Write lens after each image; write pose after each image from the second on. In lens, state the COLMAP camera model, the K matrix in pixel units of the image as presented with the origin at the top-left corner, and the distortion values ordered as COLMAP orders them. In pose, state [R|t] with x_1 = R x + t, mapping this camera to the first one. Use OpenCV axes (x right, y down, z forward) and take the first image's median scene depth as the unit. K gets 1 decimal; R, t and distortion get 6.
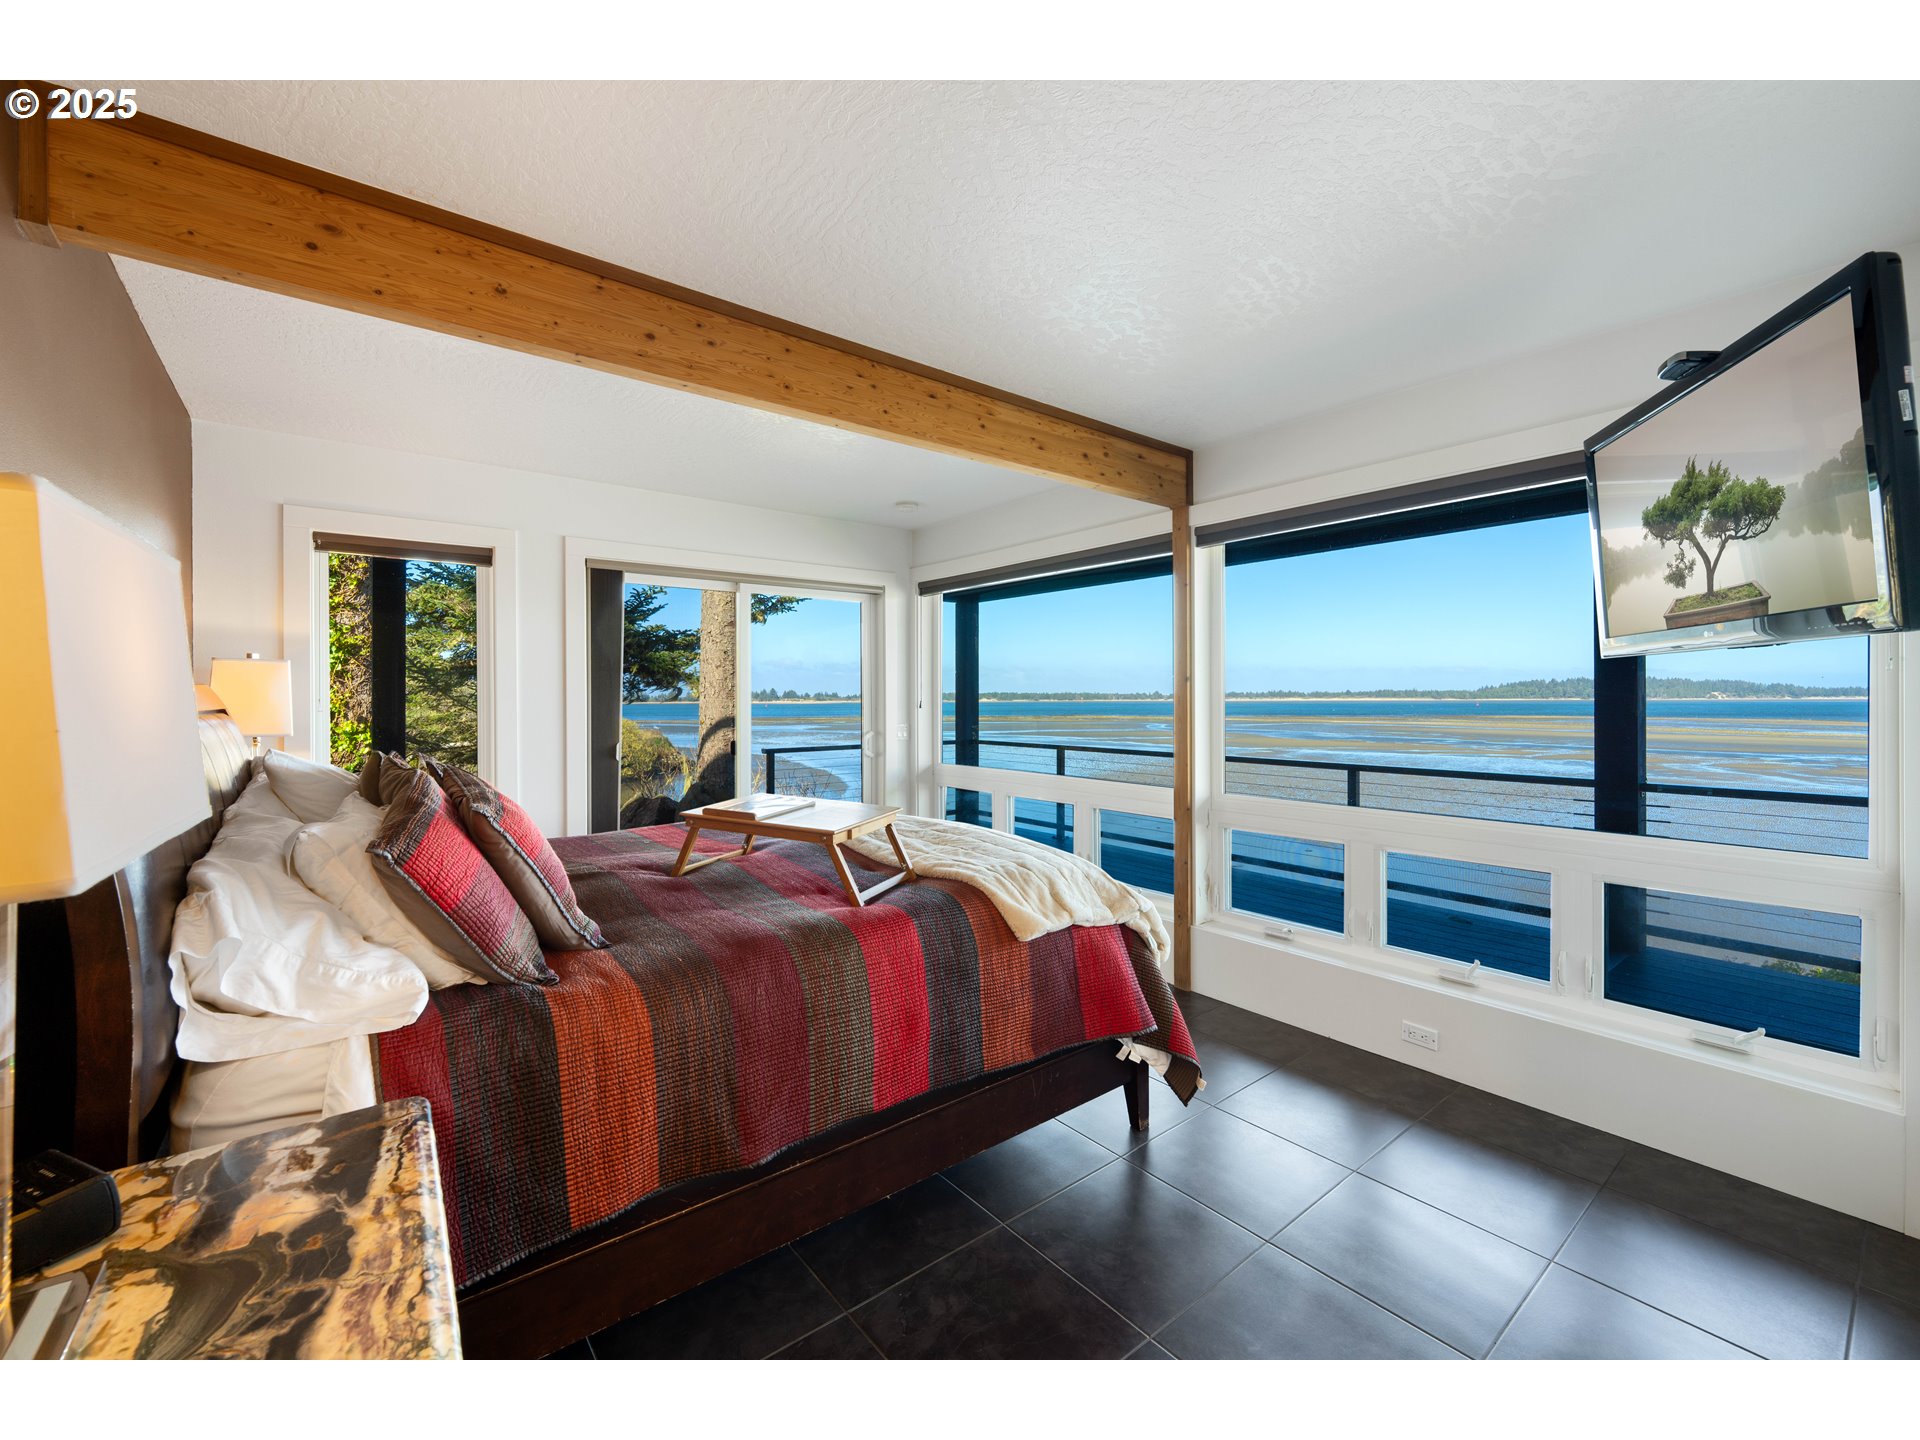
lens RADIAL K [[780.5, 0, 955.0], [0, 780.5, 703.6], [0, 0, 1]] dist [-0.000865, -0.000168]
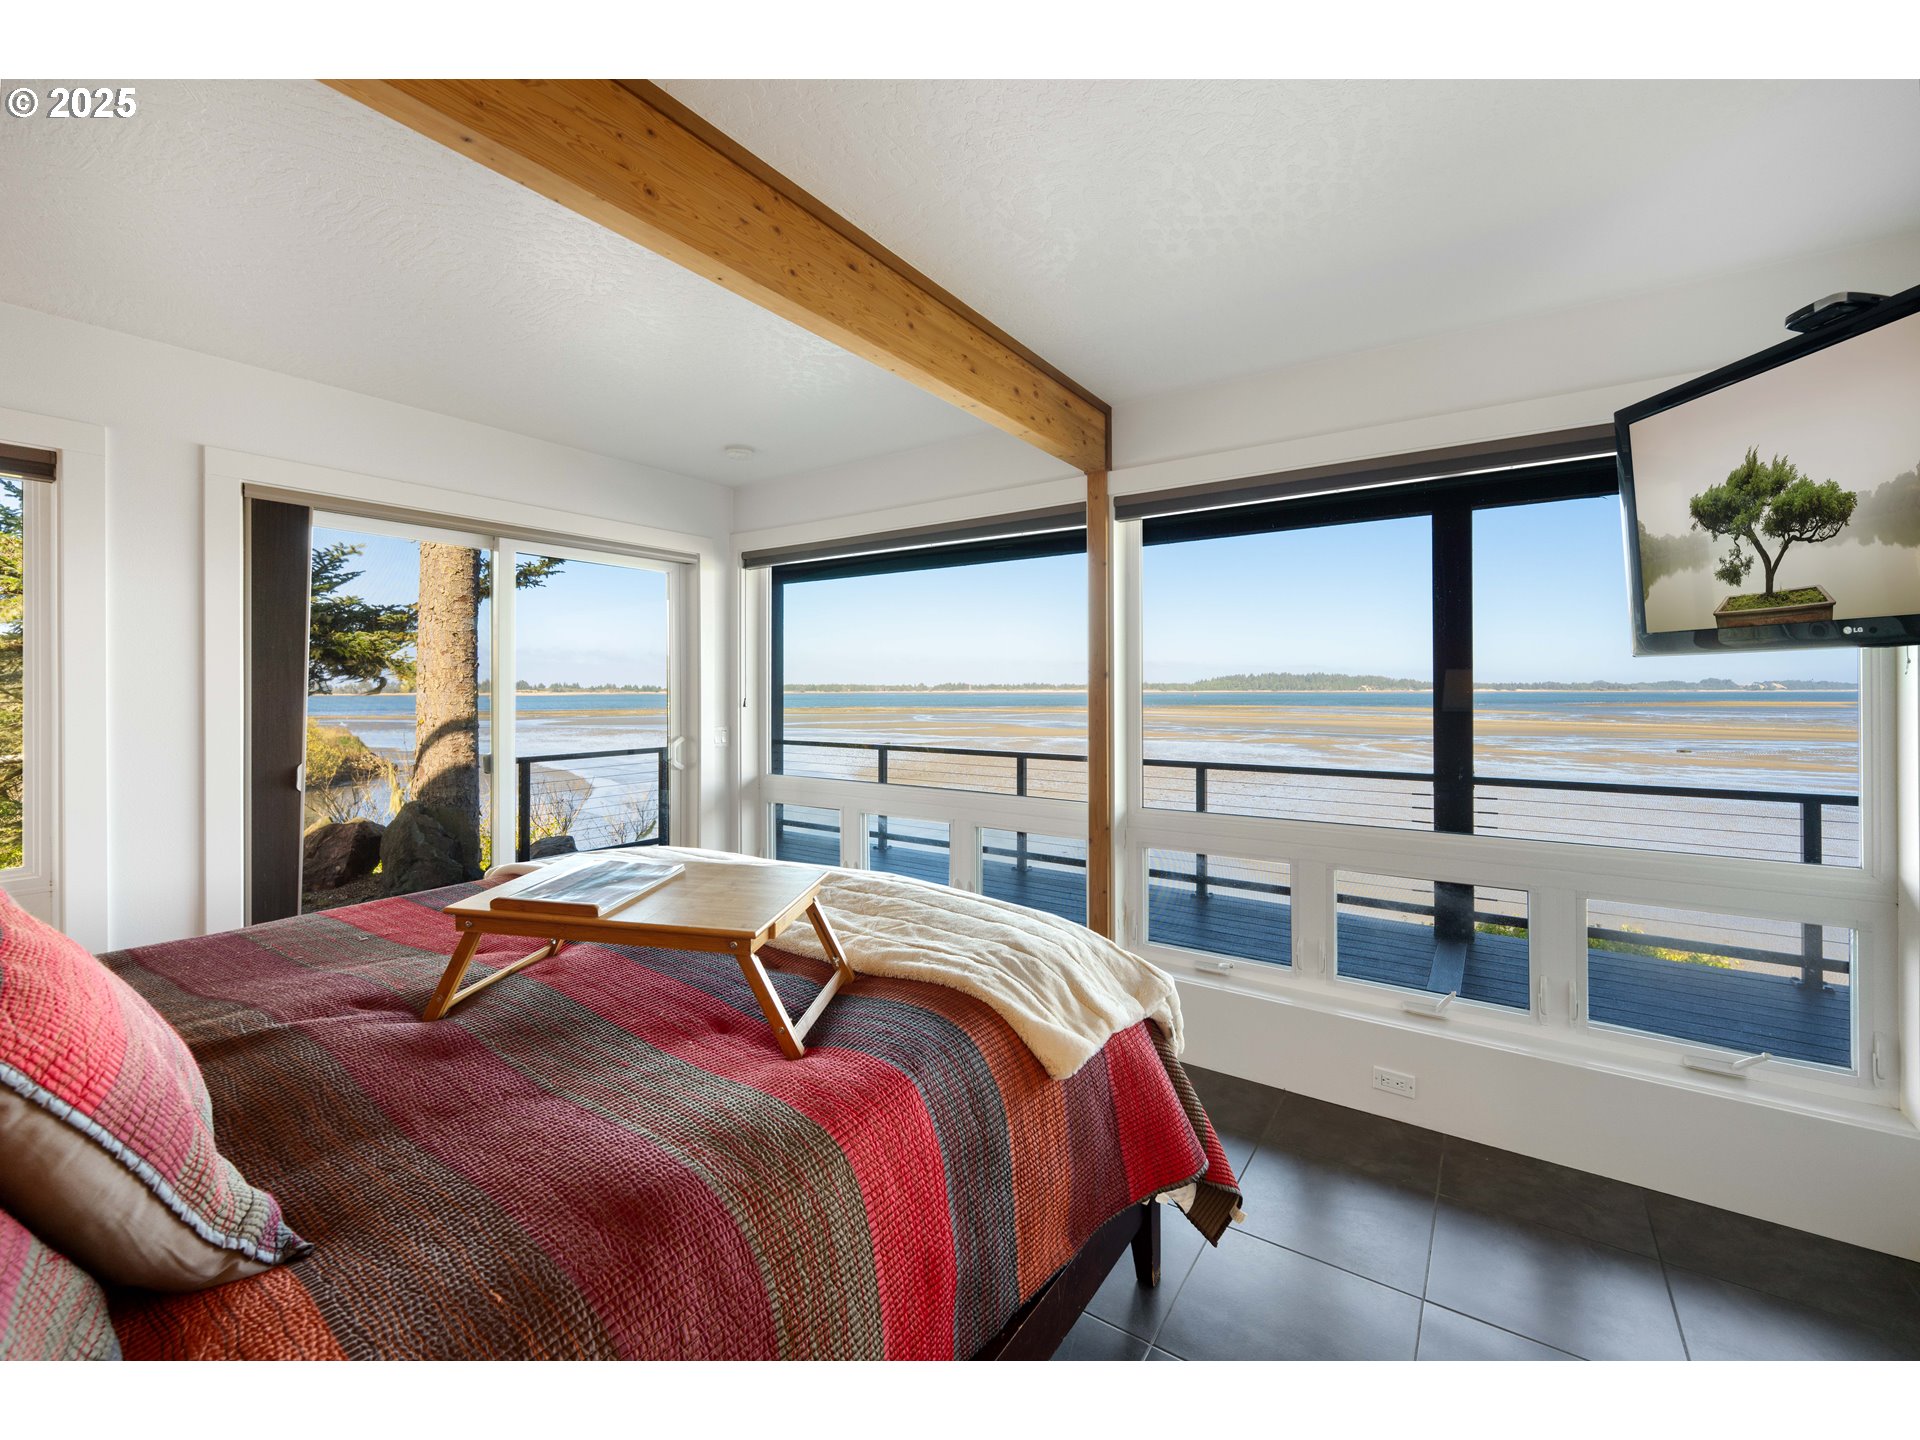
lens RADIAL K [[788.7, 0, 954.8], [0, 788.7, 690.8], [0, 0, 1]] dist [-0.001752, -0.000605]
pose [[0.956627, 0.001134, 0.291314, -0.123518], [0.000463, 0.999985, -0.005414, -0.010781], [-0.291316, 0.005314, 0.956612, 0.257858]]
